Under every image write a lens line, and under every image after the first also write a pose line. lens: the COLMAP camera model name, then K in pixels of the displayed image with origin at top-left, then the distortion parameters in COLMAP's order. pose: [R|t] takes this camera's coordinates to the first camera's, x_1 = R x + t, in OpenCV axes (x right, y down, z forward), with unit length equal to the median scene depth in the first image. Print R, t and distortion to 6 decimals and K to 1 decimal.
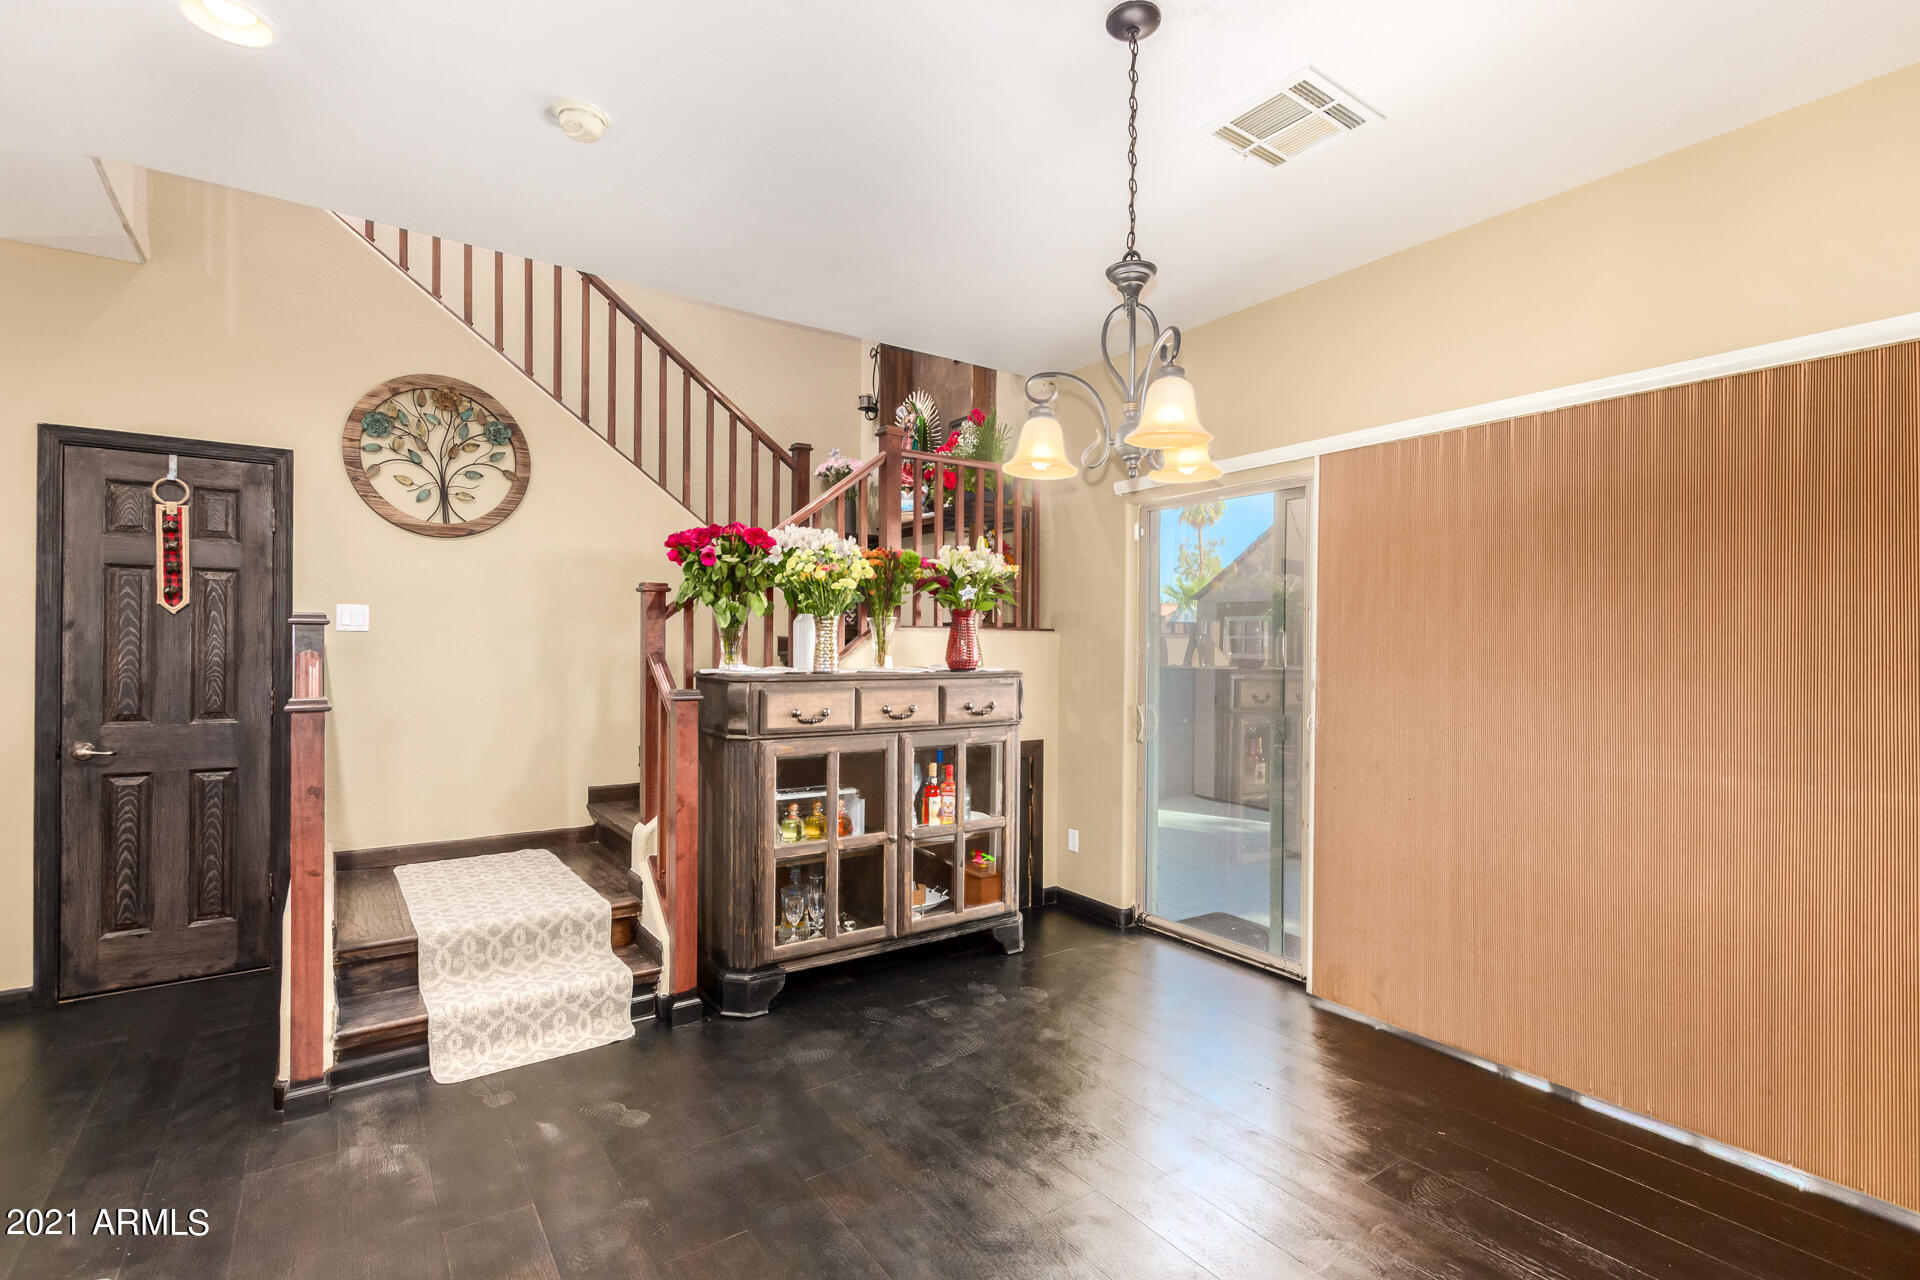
lens RADIAL K [[882.7, 0, 952.1], [0, 882.7, 646.3], [0, 0, 1]] dist [0.004429, -0.002780]
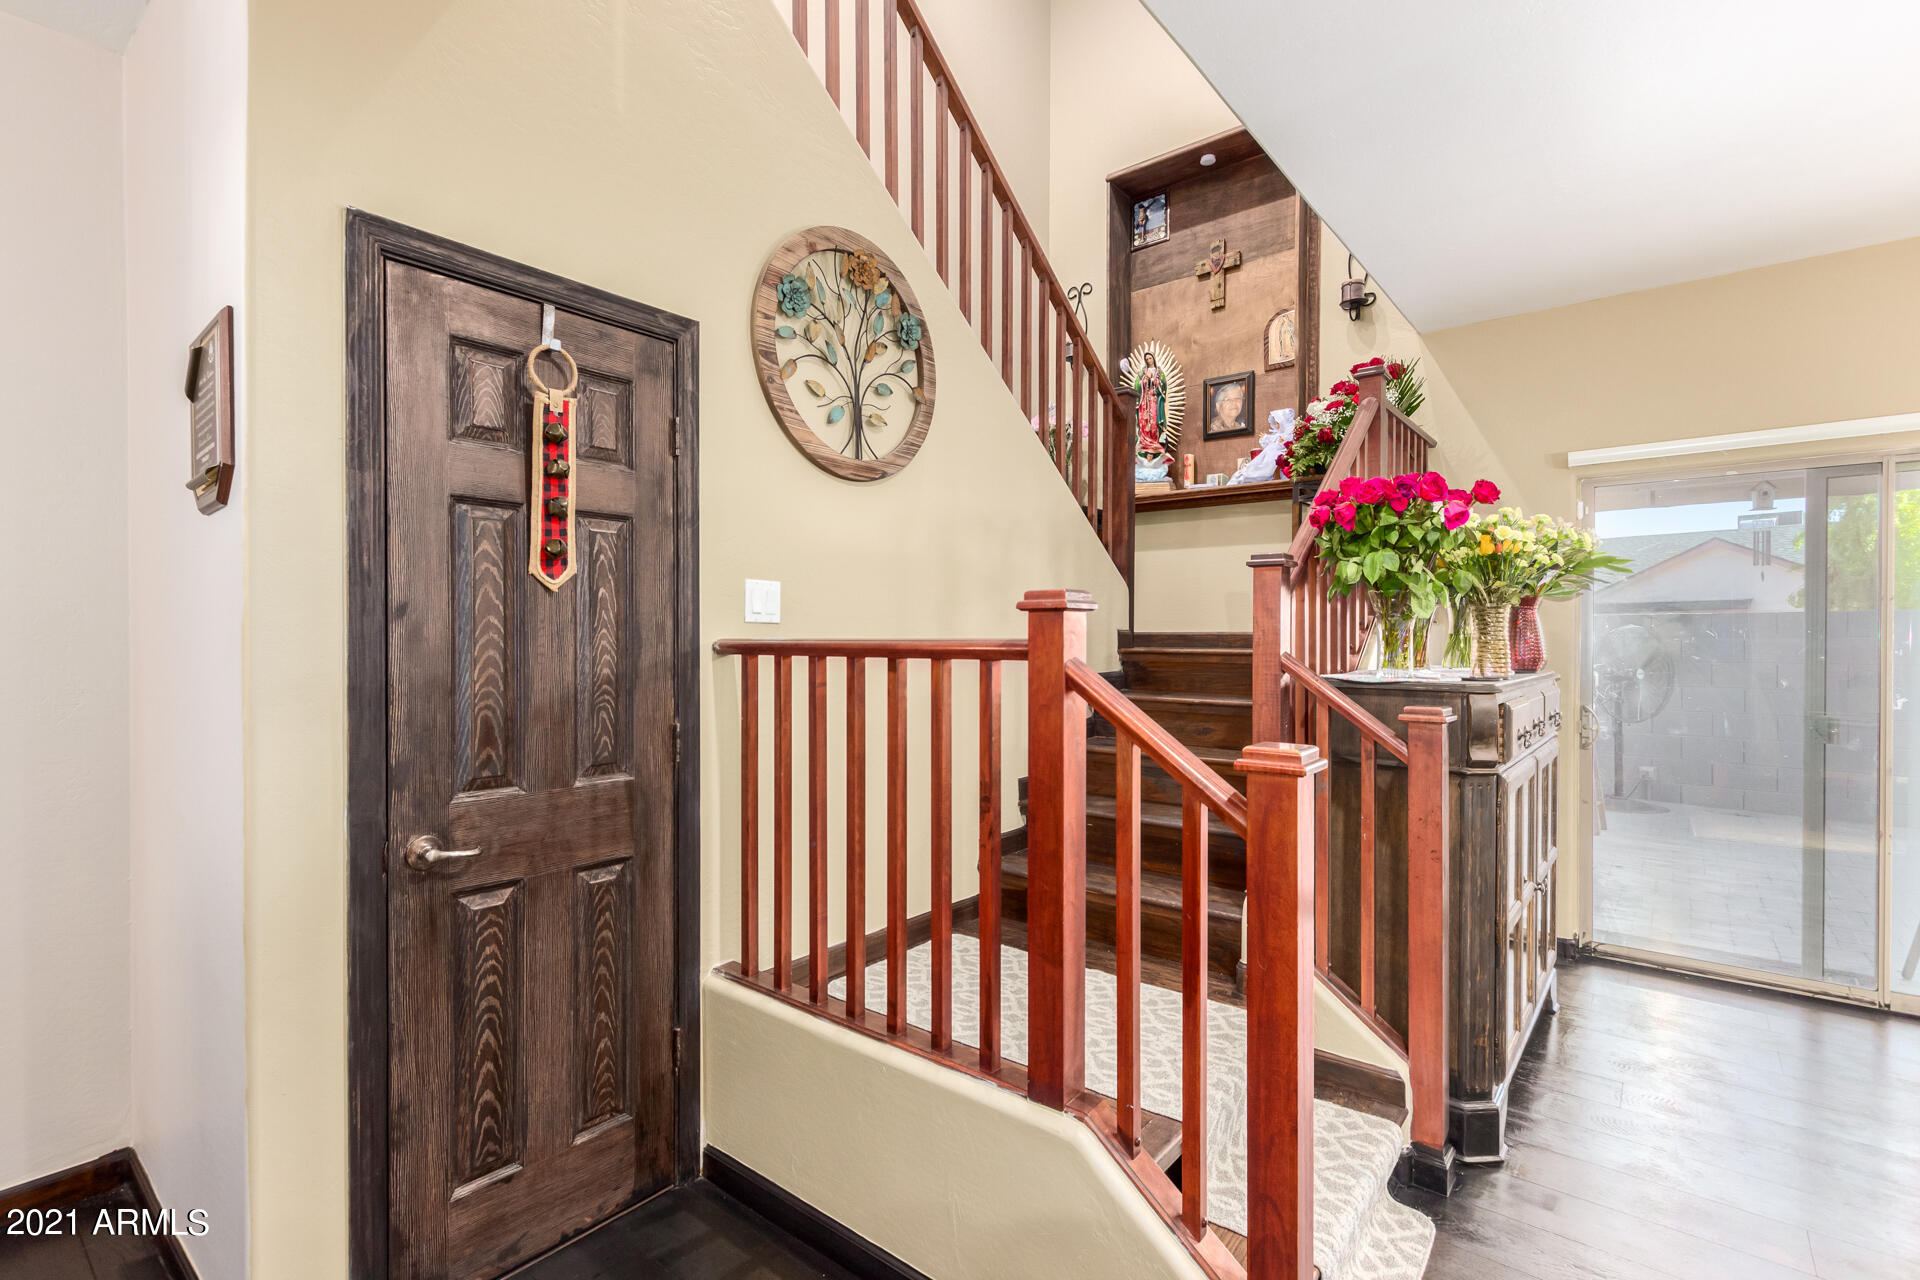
lens RADIAL K [[882.7, 0, 960.9], [0, 882.7, 643.2], [0, 0, 1]] dist [0.004429, -0.002780]
pose [[0.963044, -0.005452, 0.269290, -0.780701], [0.003398, 0.999961, 0.008093, -0.007747], [-0.269323, -0.006879, 0.963025, 0.393453]]
